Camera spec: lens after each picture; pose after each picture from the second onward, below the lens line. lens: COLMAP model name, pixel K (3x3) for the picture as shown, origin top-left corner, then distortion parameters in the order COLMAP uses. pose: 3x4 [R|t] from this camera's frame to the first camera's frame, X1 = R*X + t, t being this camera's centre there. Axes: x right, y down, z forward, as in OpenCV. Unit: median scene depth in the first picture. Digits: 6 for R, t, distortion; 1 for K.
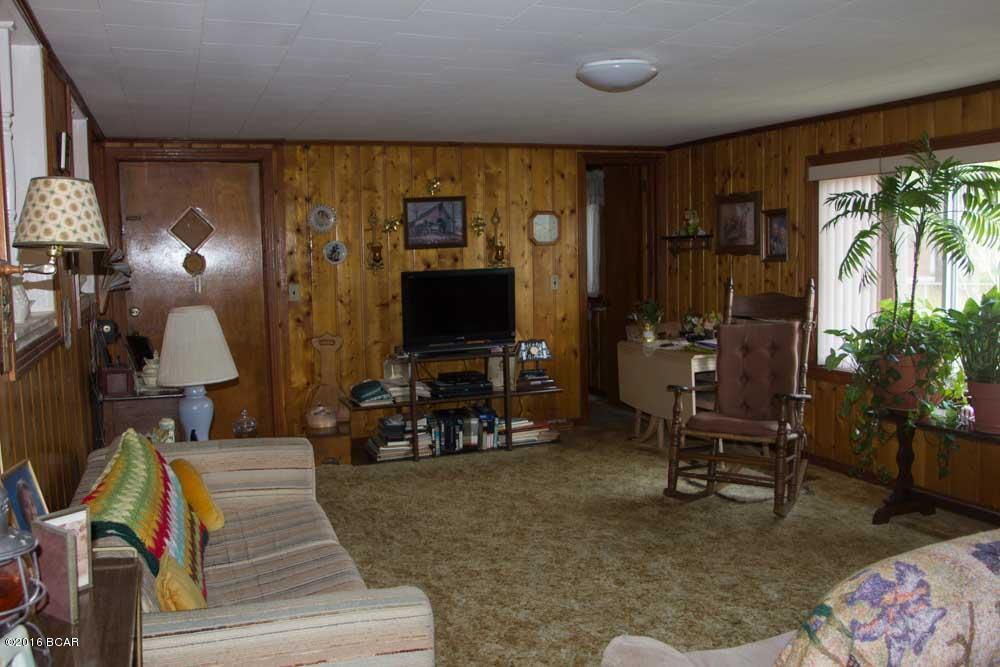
lens RADIAL K [[940.0, 0, 487.9], [0, 940.0, 337.9], [0, 0, 1]] dist [-0.110630, 0.082324]
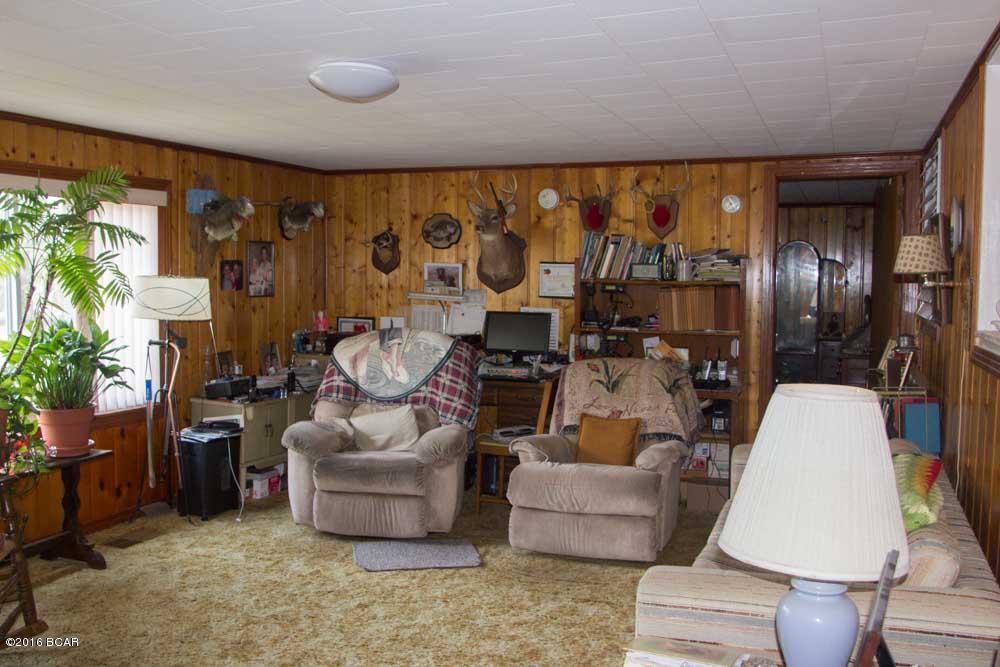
lens RADIAL K [[940.0, 0, 487.9], [0, 940.0, 337.9], [0, 0, 1]] dist [-0.110630, 0.082324]
pose [[-0.761990, -0.025975, 0.647068, -0.529990], [0.071974, 0.989608, 0.124482, -0.136265], [-0.643577, 0.141426, -0.752201, 1.569618]]
